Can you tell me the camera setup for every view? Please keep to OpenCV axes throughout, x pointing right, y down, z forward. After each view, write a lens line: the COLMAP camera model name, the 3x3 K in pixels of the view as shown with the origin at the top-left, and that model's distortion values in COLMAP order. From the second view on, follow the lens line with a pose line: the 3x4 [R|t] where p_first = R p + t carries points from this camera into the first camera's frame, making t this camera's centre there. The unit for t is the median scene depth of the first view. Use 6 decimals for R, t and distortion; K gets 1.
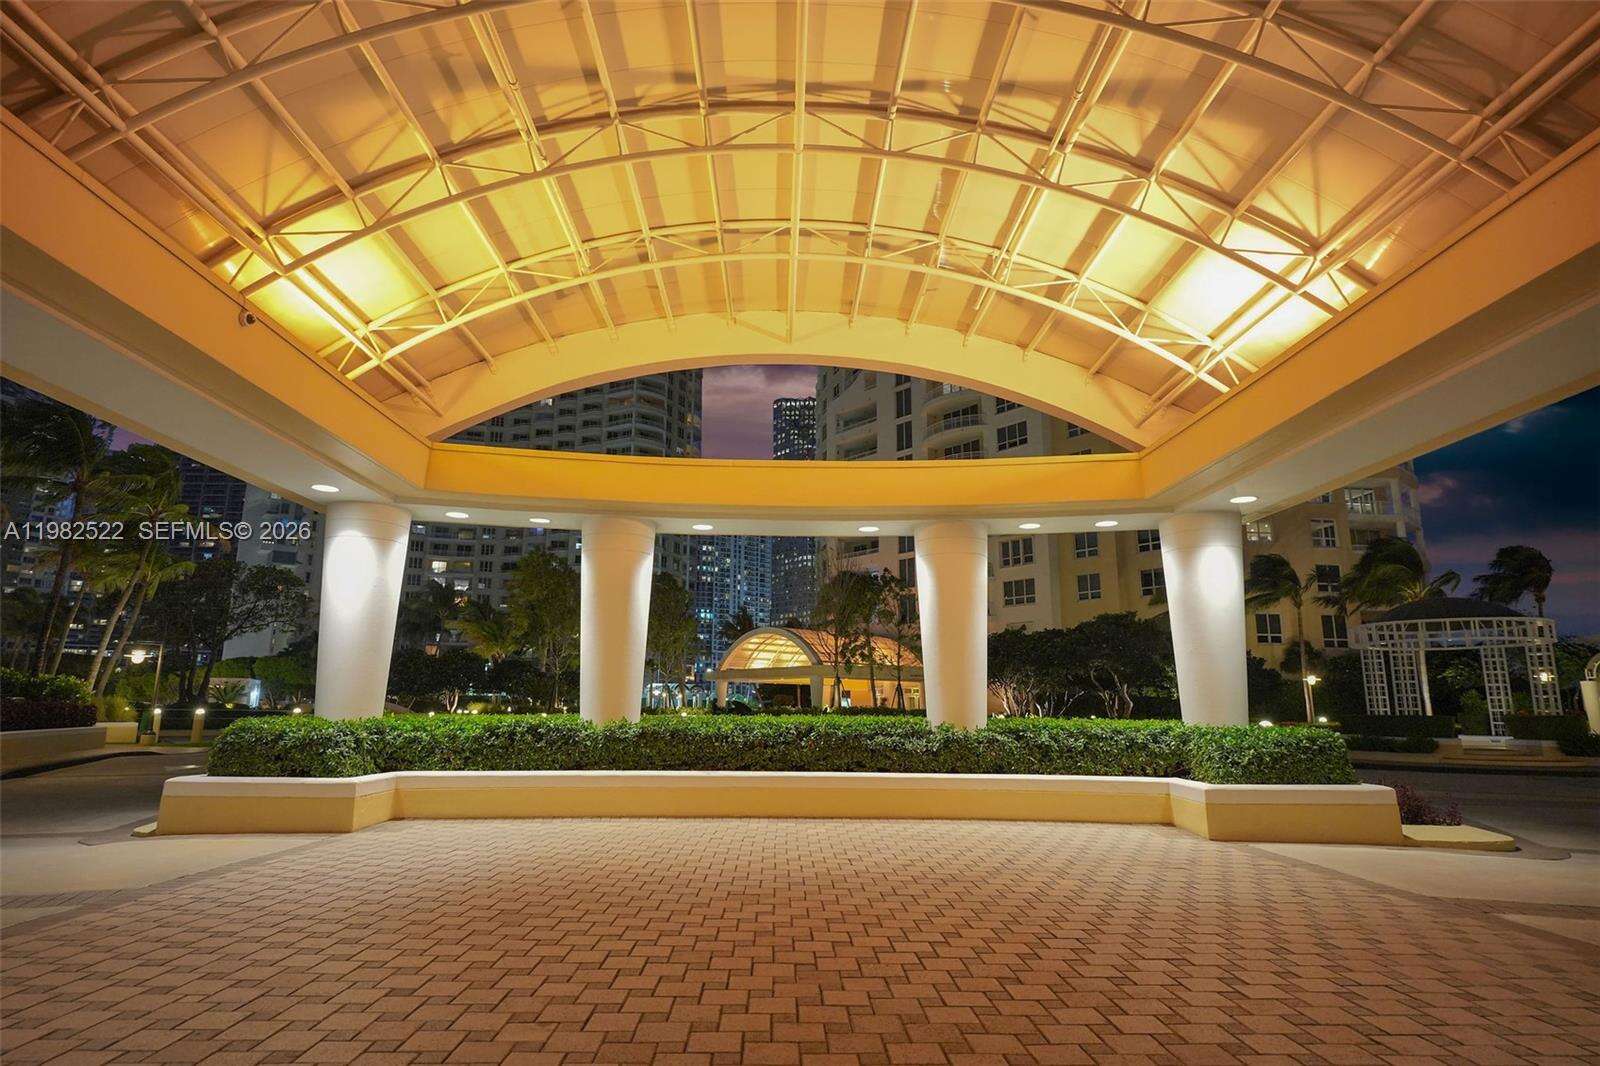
lens RADIAL K [[865.8, 0, 800.0], [0, 865.8, 533.0], [0, 0, 1]] dist [0.000594, 0.000966]
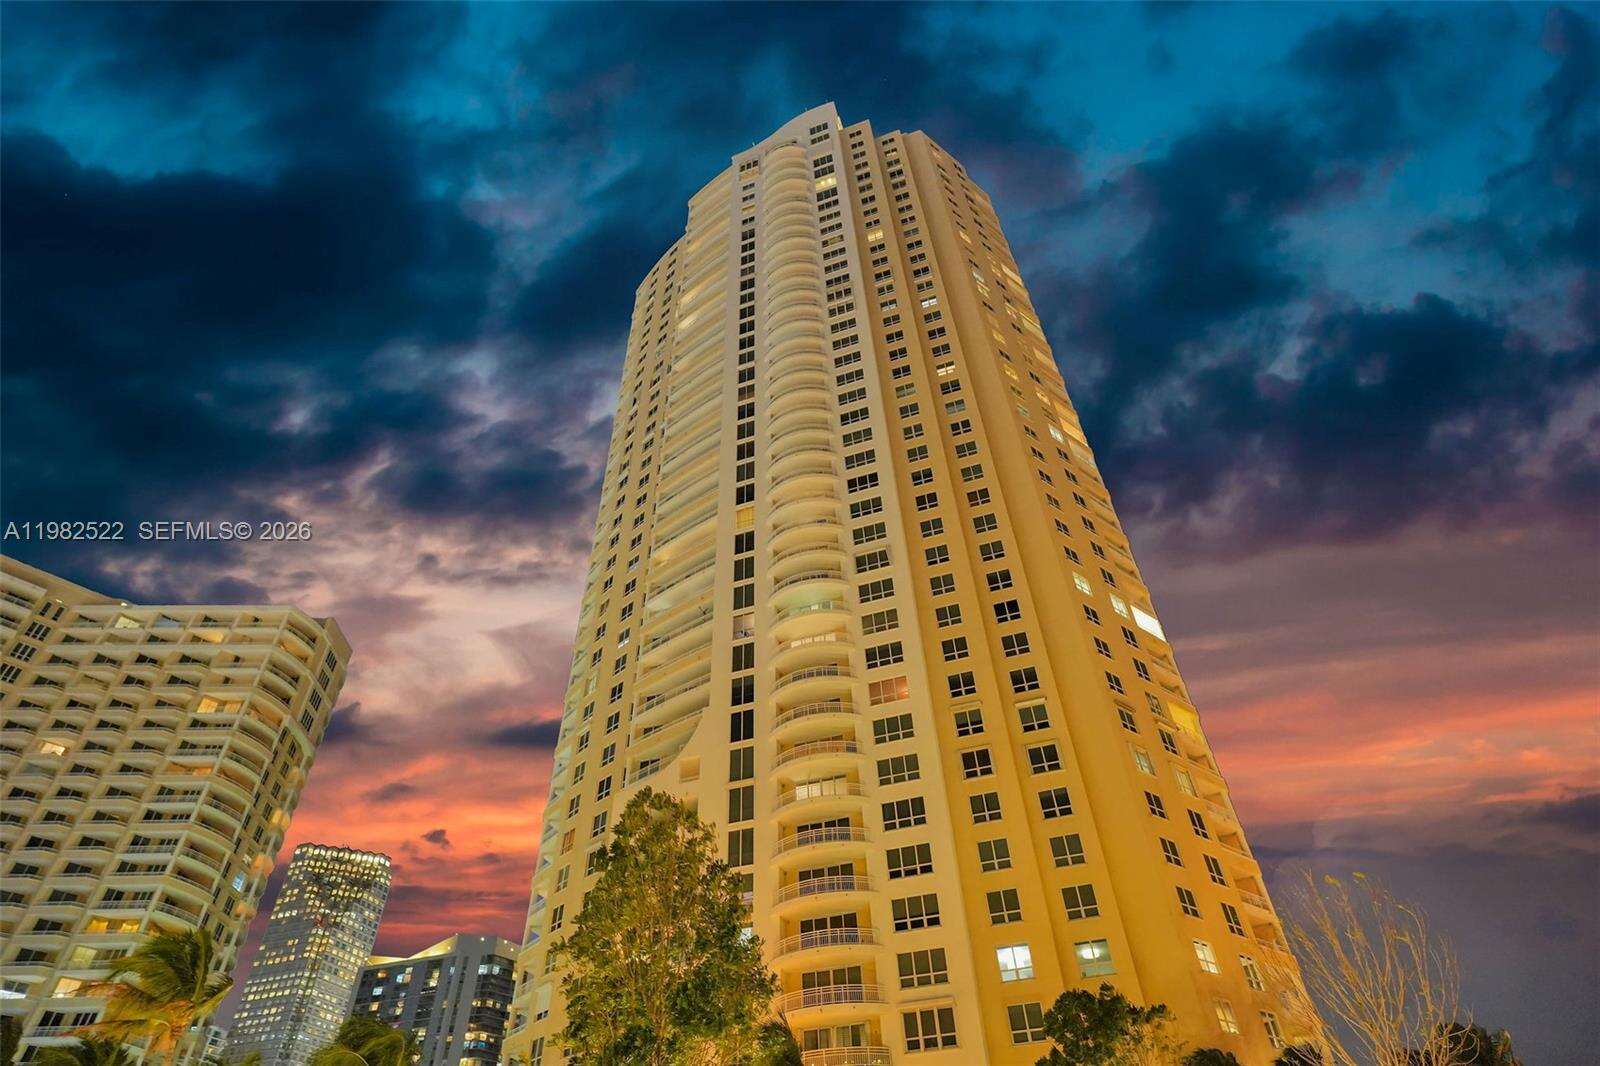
lens RADIAL K [[865.8, 0, 800.0], [0, 865.8, 533.0], [0, 0, 1]] dist [0.000594, 0.000966]
pose [[0.866495, 0.317181, 0.385465, -0.110524], [-0.066976, 0.839074, -0.539879, 0.032262], [-0.494673, 0.441985, 0.748297, 0.150174]]
